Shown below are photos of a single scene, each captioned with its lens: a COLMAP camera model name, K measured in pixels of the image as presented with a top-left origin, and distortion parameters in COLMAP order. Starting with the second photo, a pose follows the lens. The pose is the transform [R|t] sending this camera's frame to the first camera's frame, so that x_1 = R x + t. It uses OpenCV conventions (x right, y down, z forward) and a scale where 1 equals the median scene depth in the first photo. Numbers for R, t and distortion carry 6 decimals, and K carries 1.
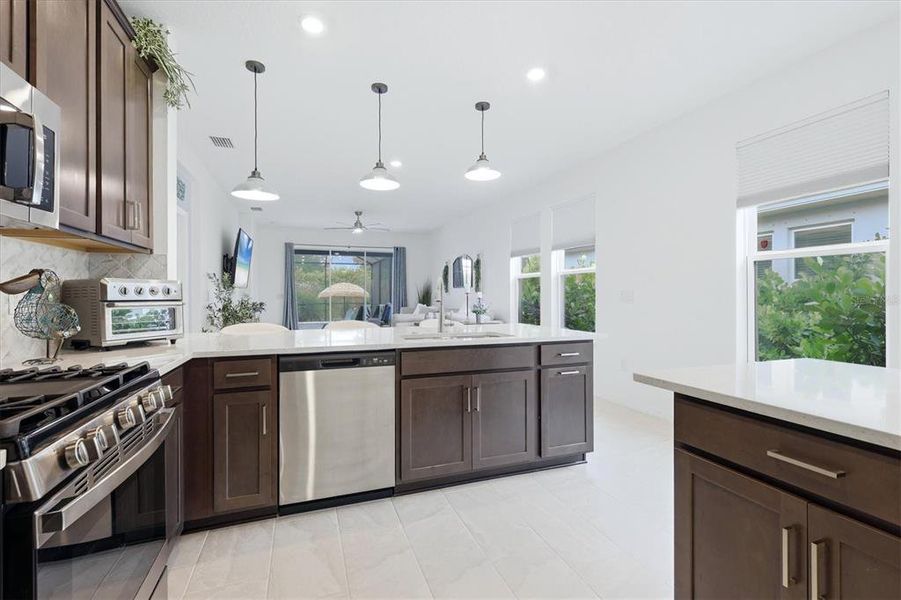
lens RADIAL K [[405.9, 0, 452.0], [0, 405.9, 295.7], [0, 0, 1]] dist [0.002001, 0.000337]
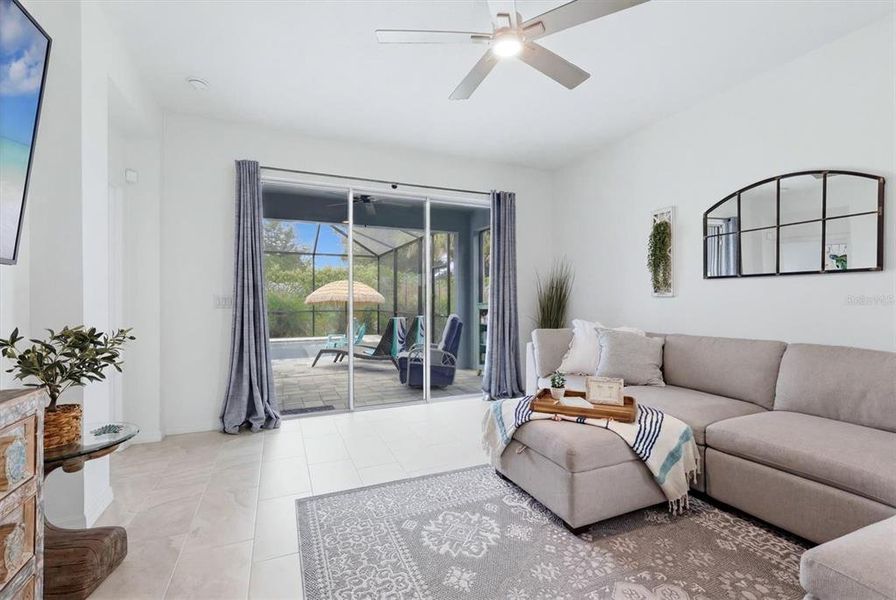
lens RADIAL K [[396.4, 0, 451.3], [0, 396.4, 298.1], [0, 0, 1]] dist [0.013301, 0.000063]
pose [[0.998308, -0.001594, 0.058125, -0.703289], [0.001935, 0.999981, -0.005800, 0.000833], [-0.058115, 0.005903, 0.998292, 1.866583]]
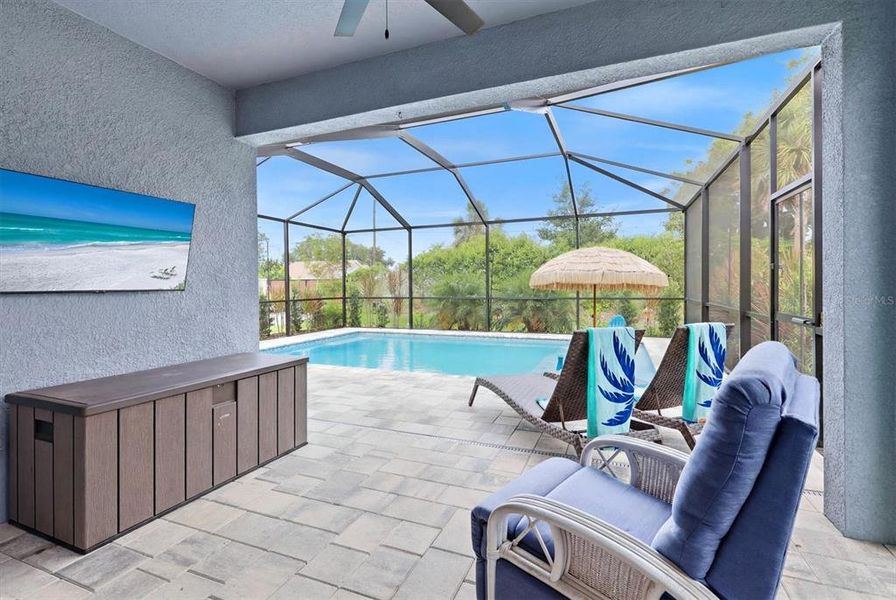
lens RADIAL K [[415.7, 0, 448.3], [0, 415.7, 295.3], [0, 0, 1]] dist [0.001201, 0.000071]
pose [[0.736294, 0.010146, -0.676585, -0.545891], [0.005797, 0.999756, 0.021300, 0.015922], [0.676637, -0.019606, 0.736056, 3.284581]]
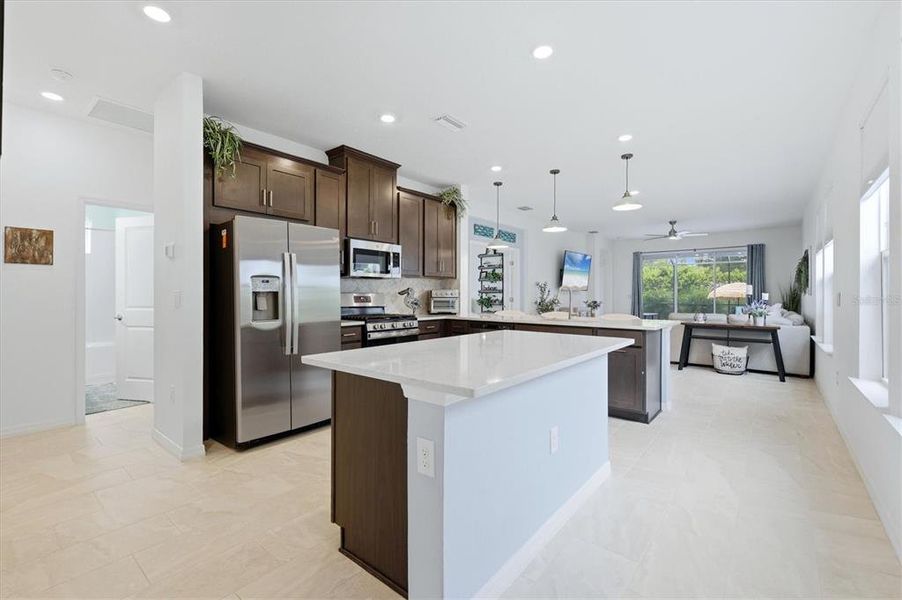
lens RADIAL K [[394.0, 0, 450.3], [0, 394.0, 295.4], [0, 0, 1]] dist [0.001993, 0.000030]
pose [[0.504490, 0.002750, -0.863413, 0.986038], [-0.004742, 0.999989, 0.000414, -0.001947], [0.863404, 0.003885, 0.504497, -0.178161]]
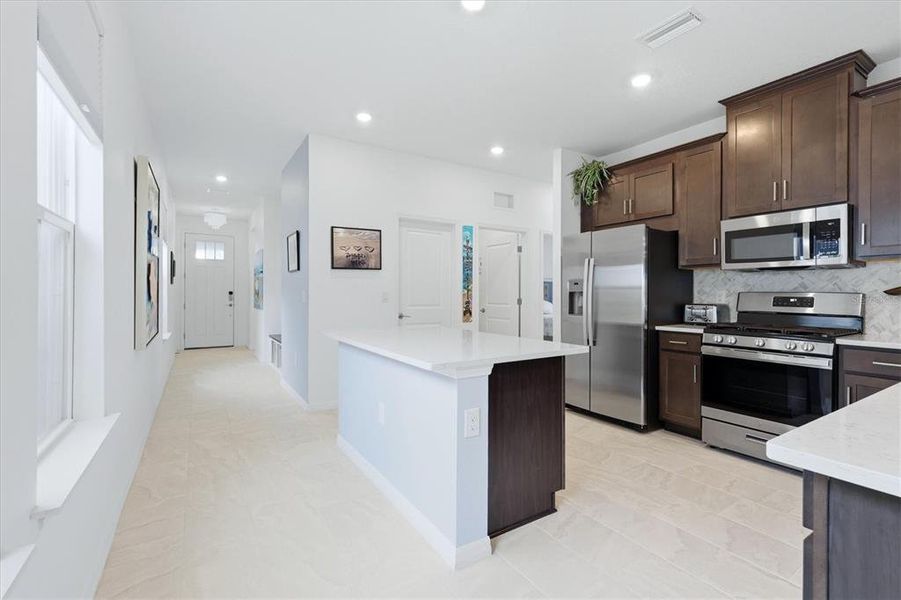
lens RADIAL K [[405.9, 0, 452.0], [0, 405.9, 295.7], [0, 0, 1]] dist [0.002001, 0.000337]
pose [[-0.979243, -0.002960, -0.202669, 0.555693], [-0.004442, 0.999967, 0.006858, -0.003238], [0.202642, 0.007616, -0.979223, 1.071530]]
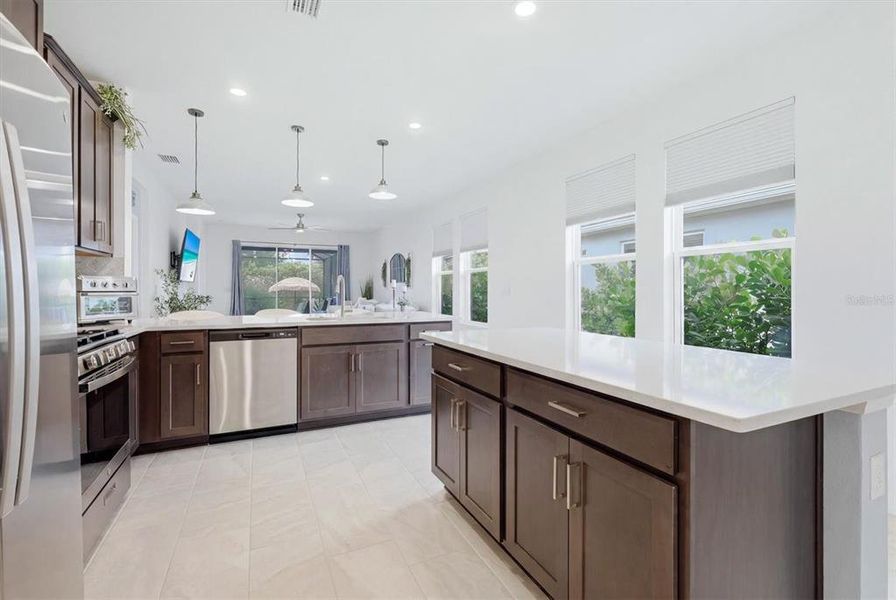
lens RADIAL K [[402.7, 0, 449.9], [0, 402.7, 290.5], [0, 0, 1]] dist [0.001353, 0.000034]
pose [[0.995849, 0.002438, 0.090989, 0.186360], [-0.002373, 0.999997, -0.000824, 0.004126], [-0.090990, 0.000605, 0.995852, -0.317762]]
